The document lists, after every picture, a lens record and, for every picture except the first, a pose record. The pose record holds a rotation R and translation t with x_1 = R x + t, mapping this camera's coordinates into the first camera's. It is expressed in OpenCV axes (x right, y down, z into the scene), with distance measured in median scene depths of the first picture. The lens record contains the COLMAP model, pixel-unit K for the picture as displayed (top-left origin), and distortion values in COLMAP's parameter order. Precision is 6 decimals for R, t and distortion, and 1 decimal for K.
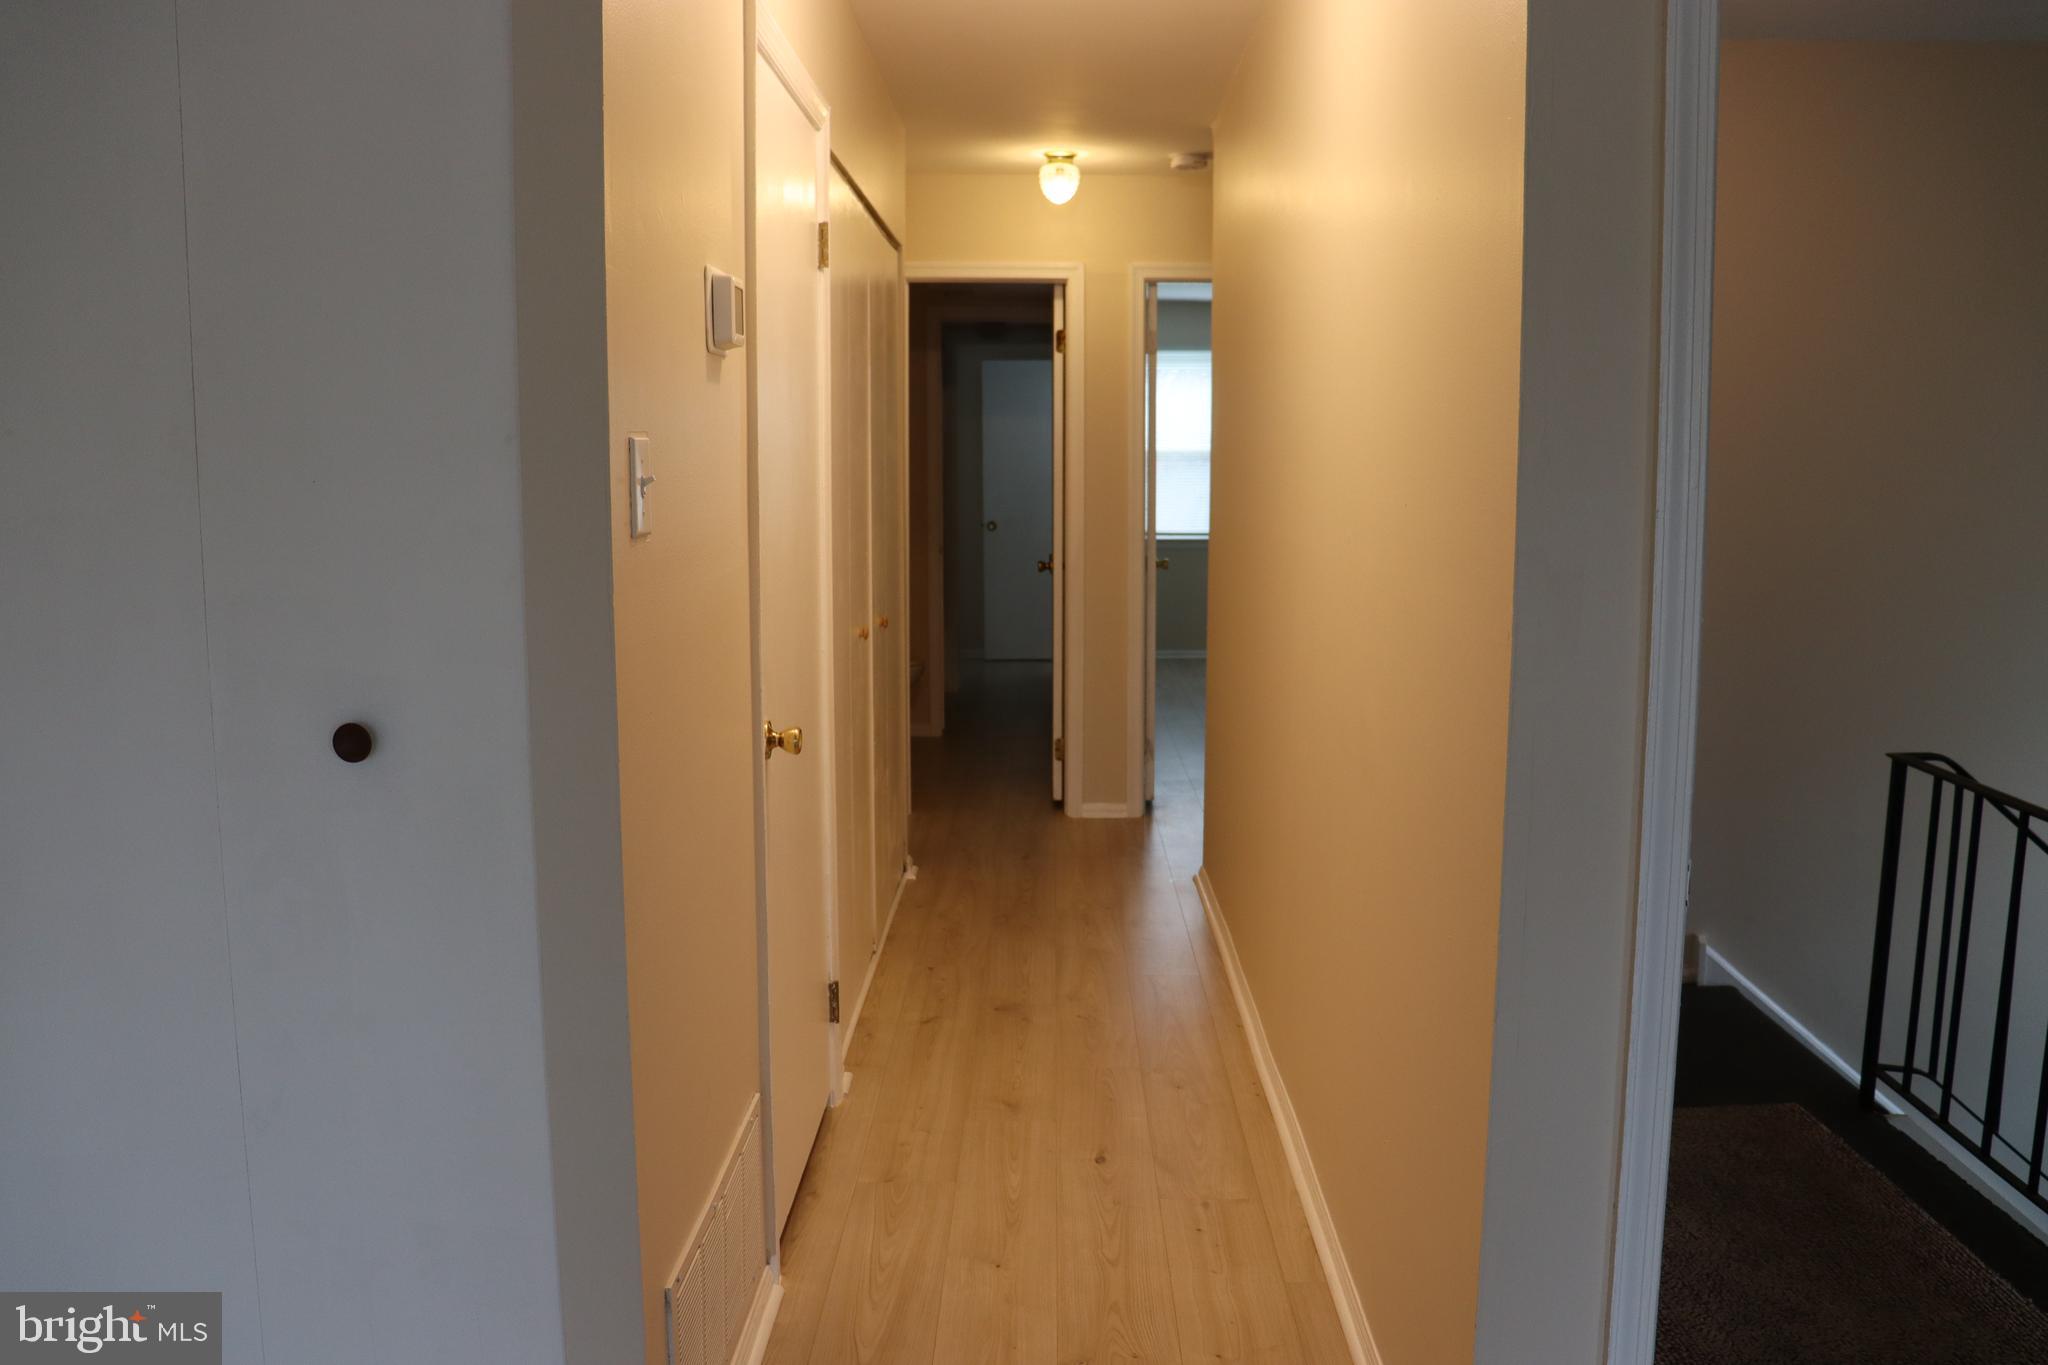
lens RADIAL K [[1684.7, 0, 1034.4], [0, 1684.7, 682.2], [0, 0, 1]] dist [-0.179997, 0.168175]
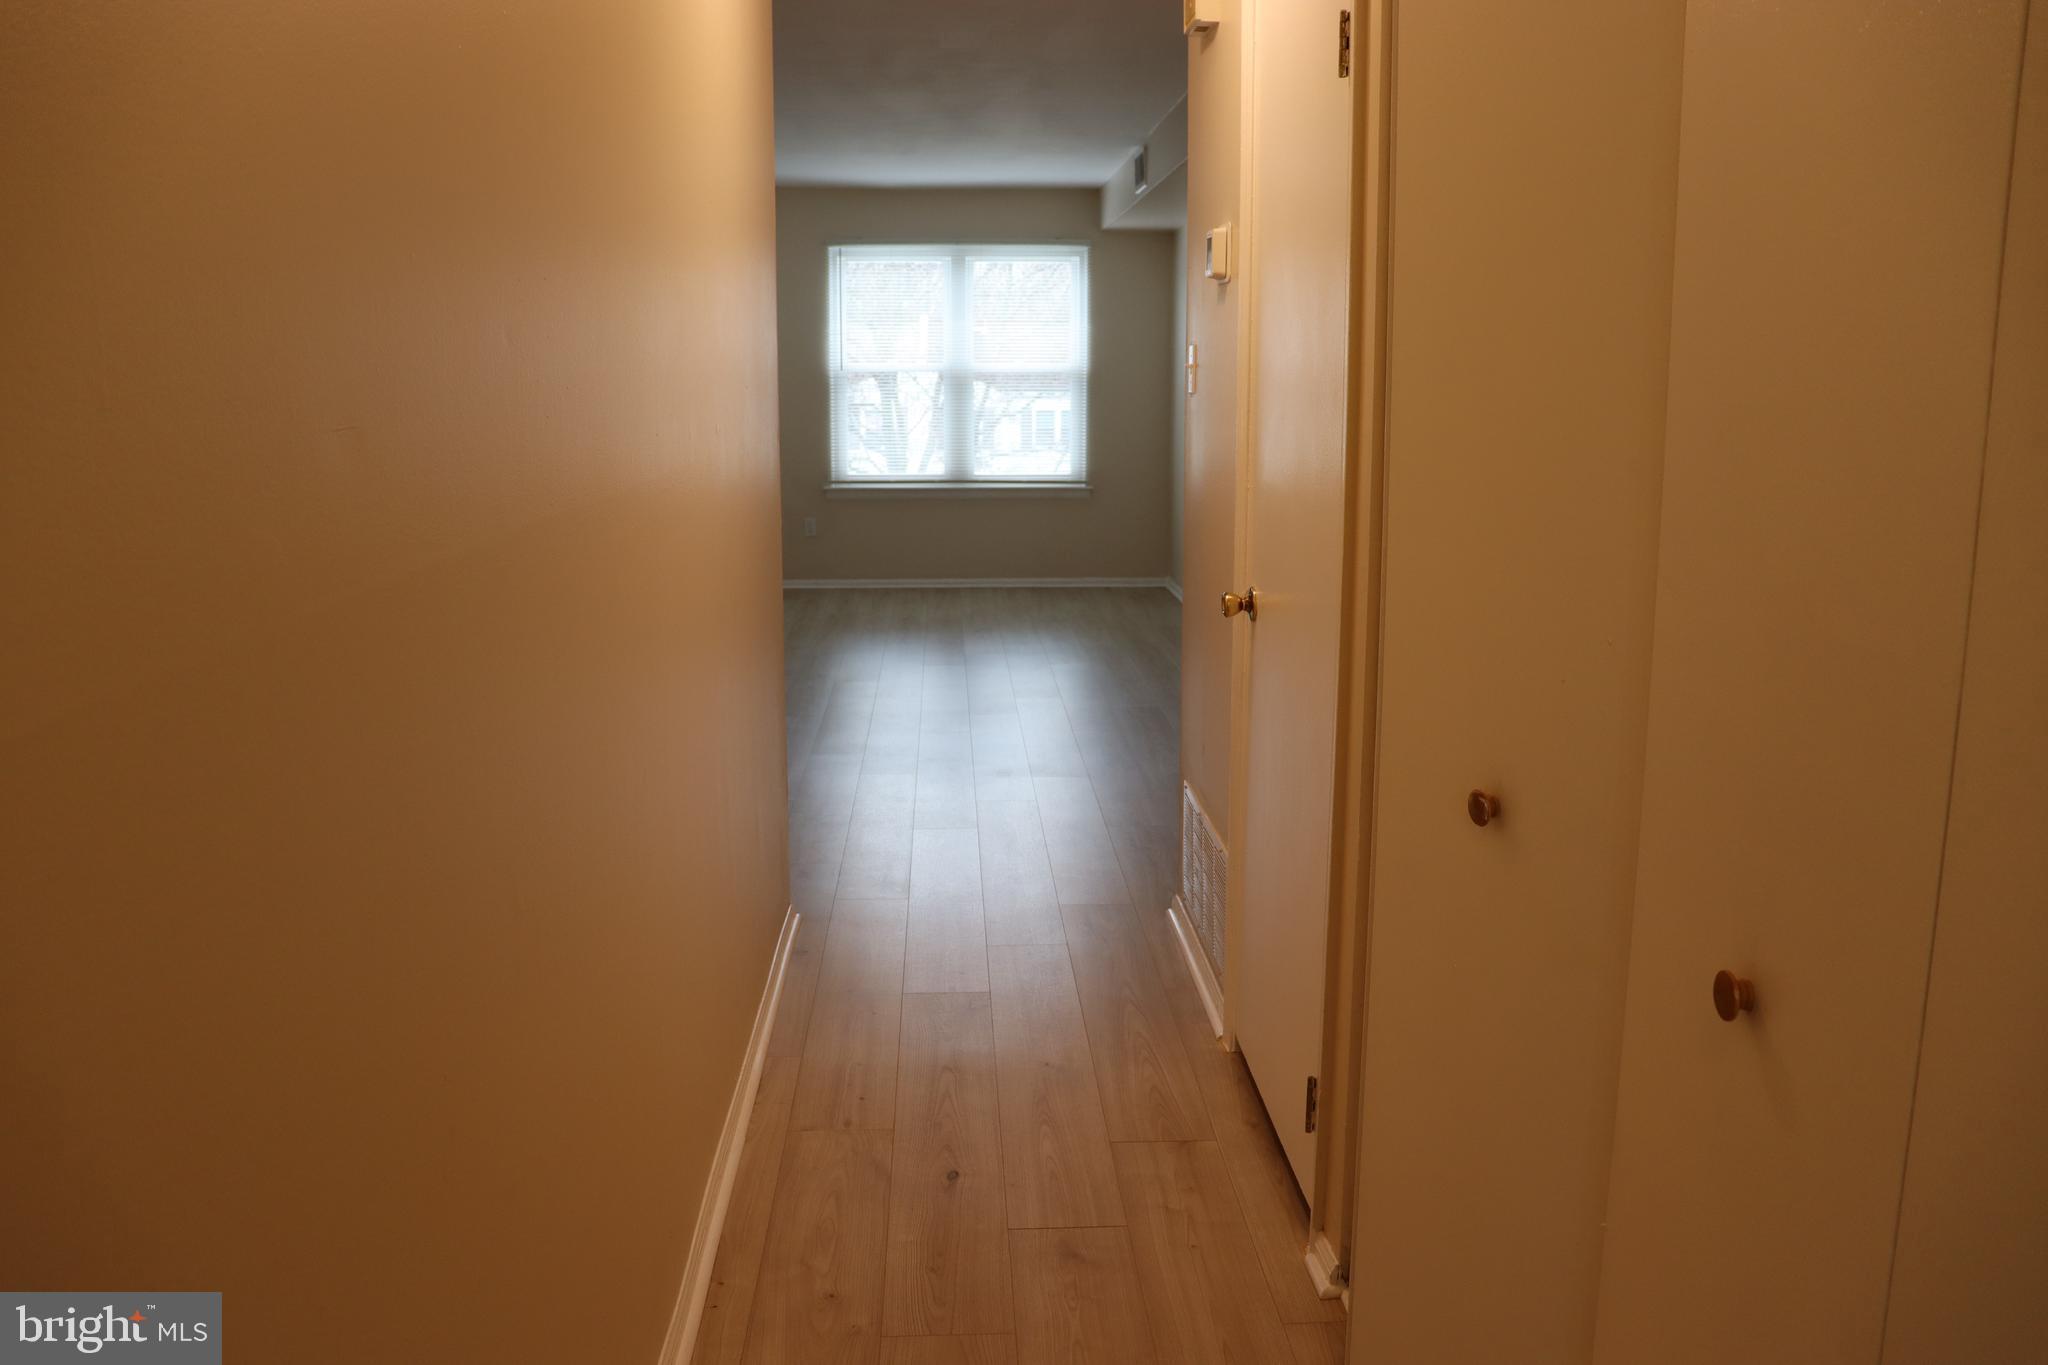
lens RADIAL K [[1684.7, 0, 1034.4], [0, 1684.7, 682.2], [0, 0, 1]] dist [-0.179997, 0.168175]
pose [[-0.998050, 0.012755, -0.061100, 0.030430], [-0.007115, 0.949265, 0.314398, -0.147268], [0.062010, 0.314219, -0.947323, 1.129487]]
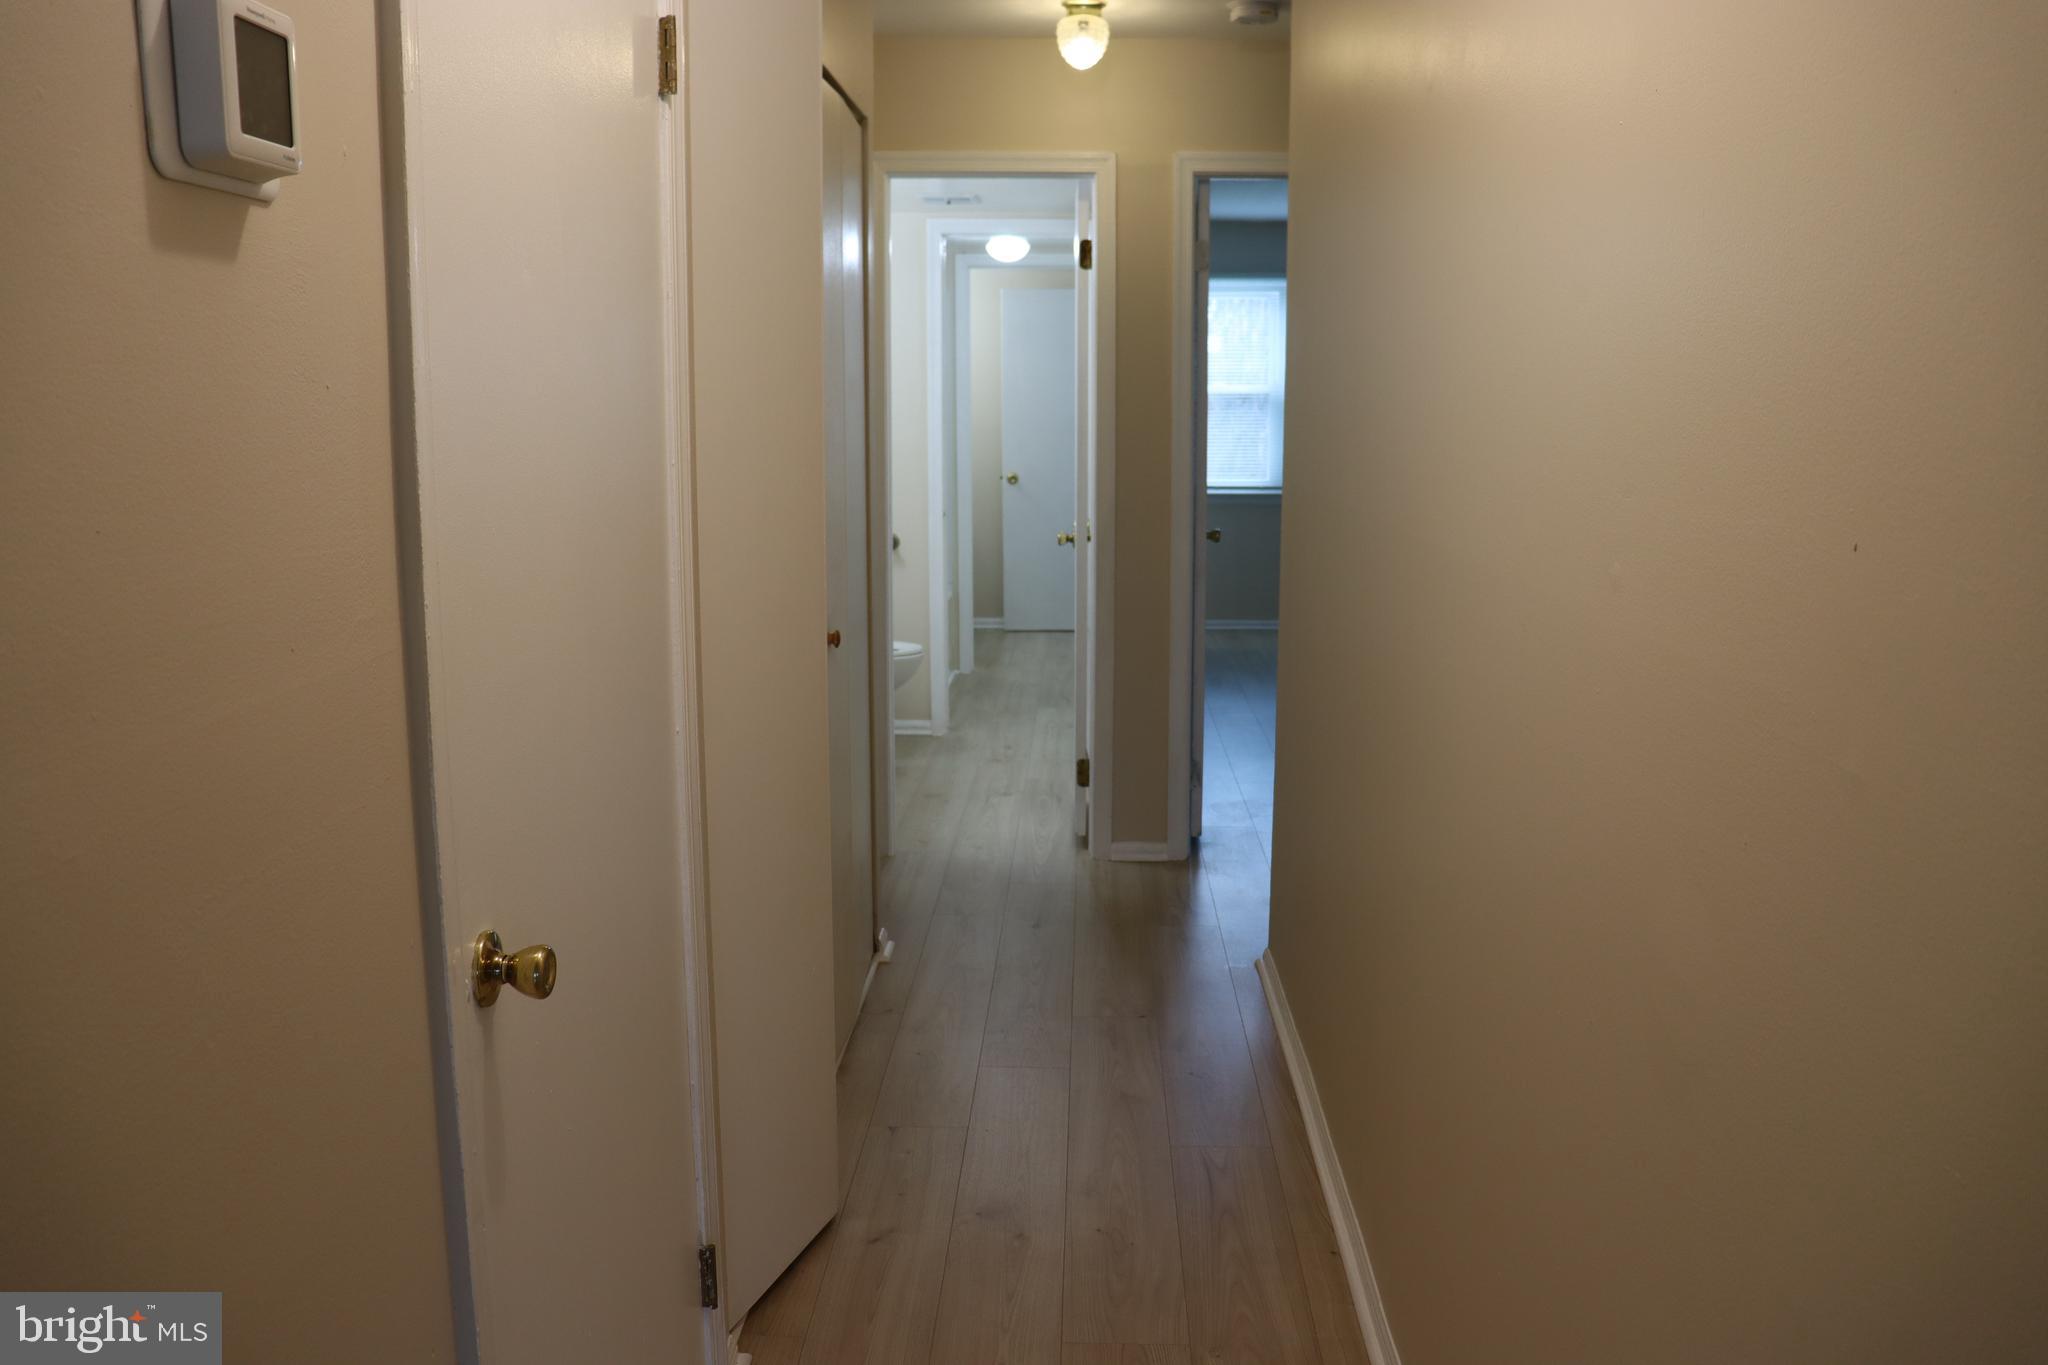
lens RADIAL K [[1684.7, 0, 1034.4], [0, 1684.7, 682.2], [0, 0, 1]] dist [-0.179997, 0.168175]
pose [[0.999761, 0.003761, -0.021557, 0.011345], [-0.002997, 0.999370, 0.035366, -0.038879], [0.021676, -0.035293, 0.999142, 0.264264]]
